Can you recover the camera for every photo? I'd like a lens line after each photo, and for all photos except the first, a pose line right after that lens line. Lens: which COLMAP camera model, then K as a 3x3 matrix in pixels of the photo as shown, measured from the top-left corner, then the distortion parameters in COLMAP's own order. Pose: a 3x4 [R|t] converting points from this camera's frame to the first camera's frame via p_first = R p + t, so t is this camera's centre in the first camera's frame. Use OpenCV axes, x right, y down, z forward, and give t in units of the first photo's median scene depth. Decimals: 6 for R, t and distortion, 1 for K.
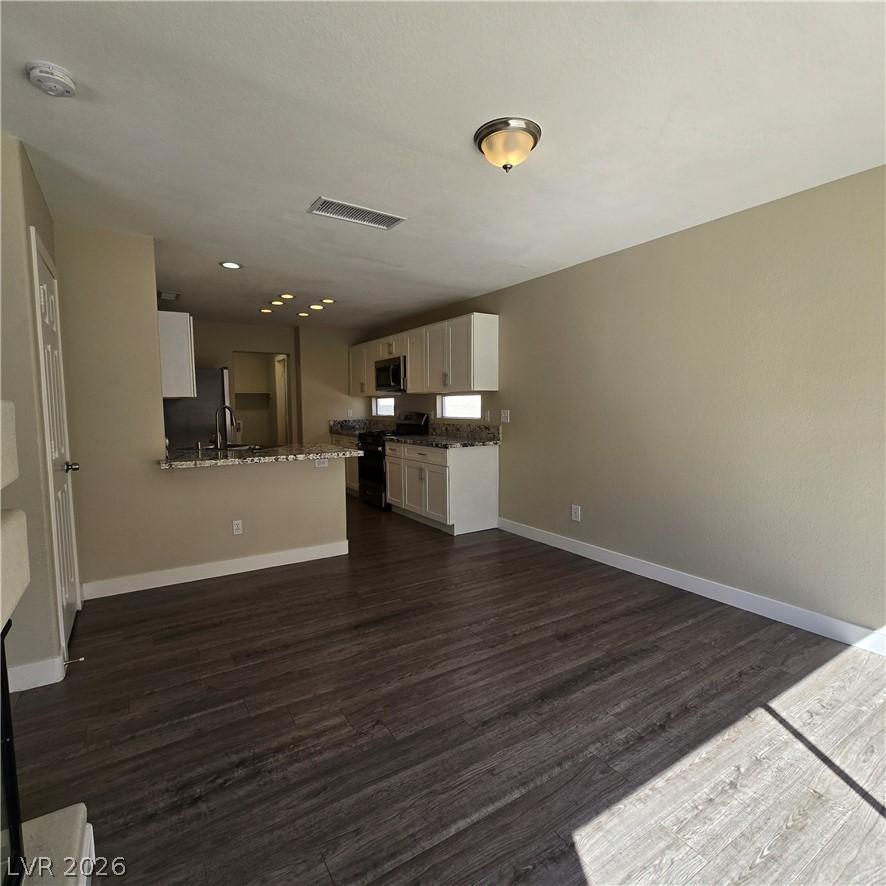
lens RADIAL K [[483.0, 0, 437.3], [0, 483.0, 447.3], [0, 0, 1]] dist [-0.001192, -0.001331]
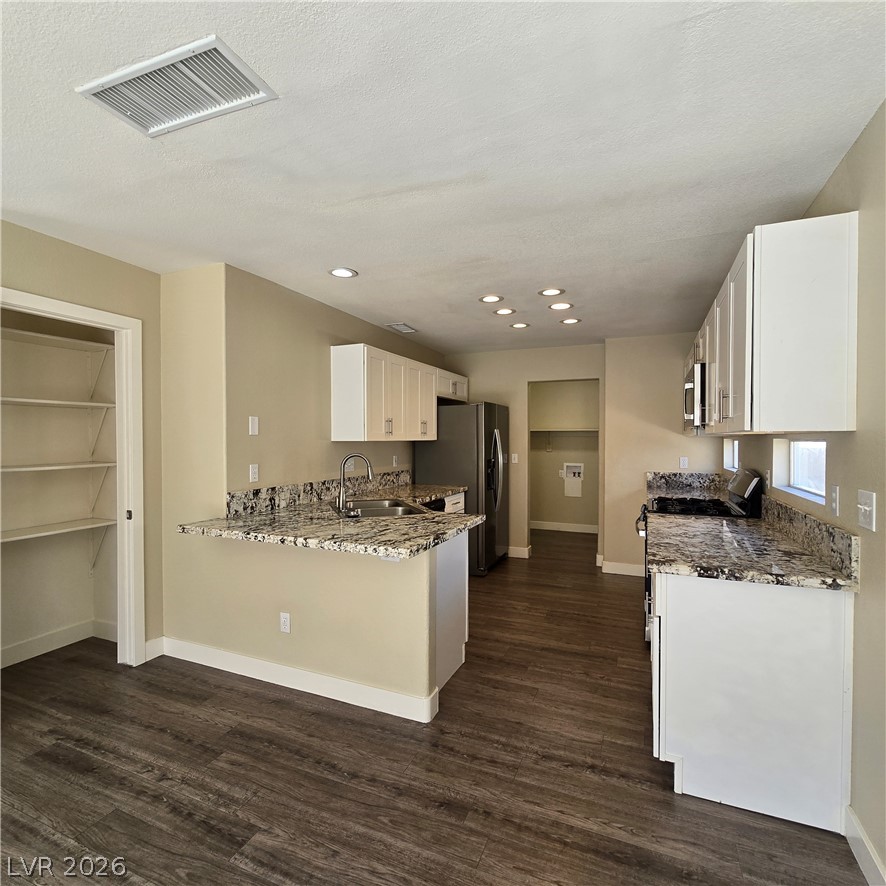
lens RADIAL K [[483.0, 0, 438.3], [0, 483.0, 446.6], [0, 0, 1]] dist [-0.001192, -0.001331]
pose [[0.568221, 0.020867, -0.822611, 0.423615], [-0.078252, 0.996518, -0.028774, -0.130175], [0.819147, 0.080721, 0.567876, 1.013527]]
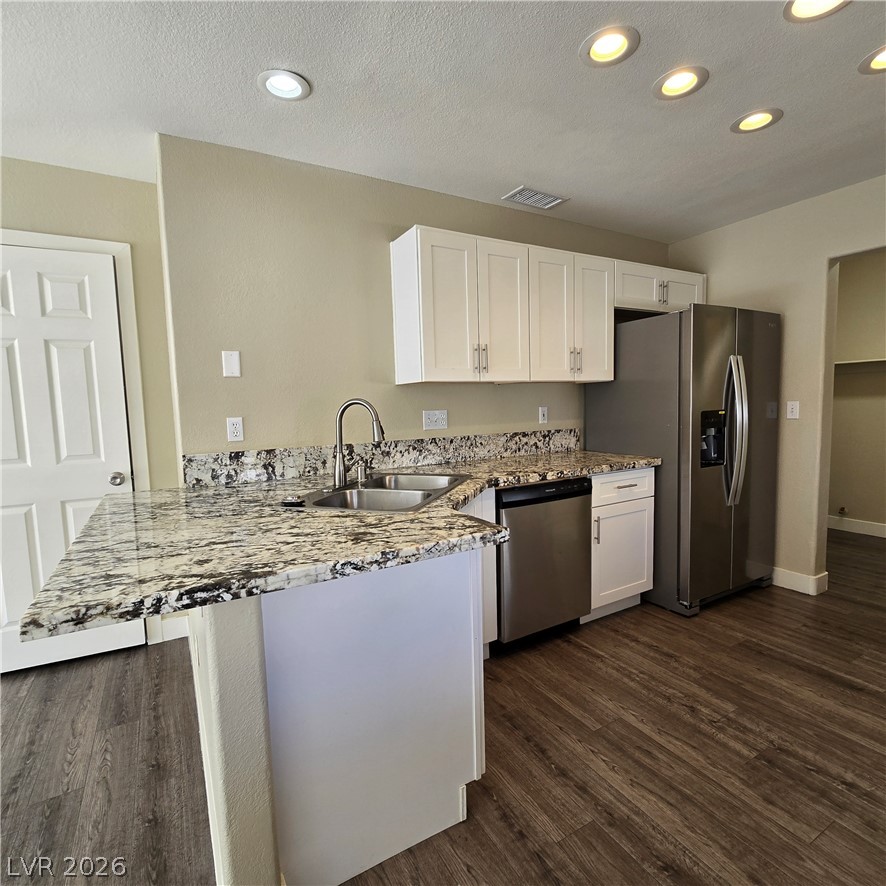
lens RADIAL K [[483.0, 0, 438.9], [0, 483.0, 444.8], [0, 0, 1]] dist [-0.001192, -0.001331]
pose [[-0.037612, 0.096024, -0.994668, 0.063271], [-0.062325, 0.993209, 0.098240, -0.143339], [0.997347, 0.065688, -0.031372, 1.676806]]
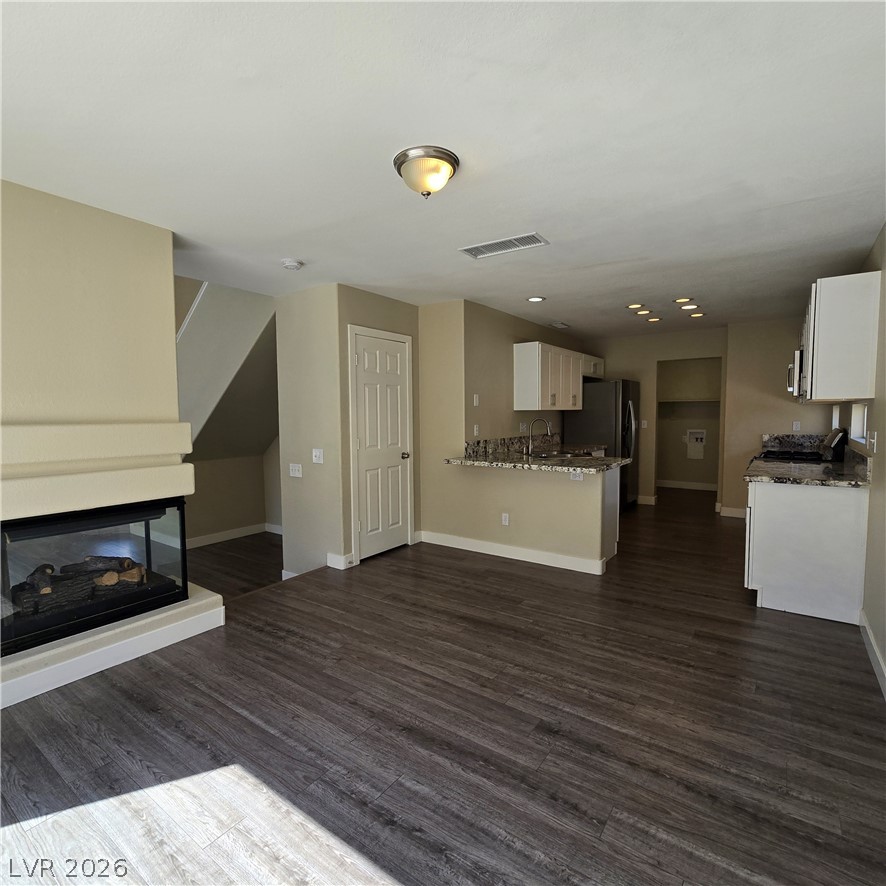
lens RADIAL K [[483.0, 0, 437.5], [0, 483.0, 444.9], [0, 0, 1]] dist [-0.001192, -0.001331]
pose [[0.377768, 0.066233, -0.923528, 0.845253], [-0.077170, 0.996220, 0.039880, -0.074481], [0.922679, 0.056203, 0.381452, 0.499517]]
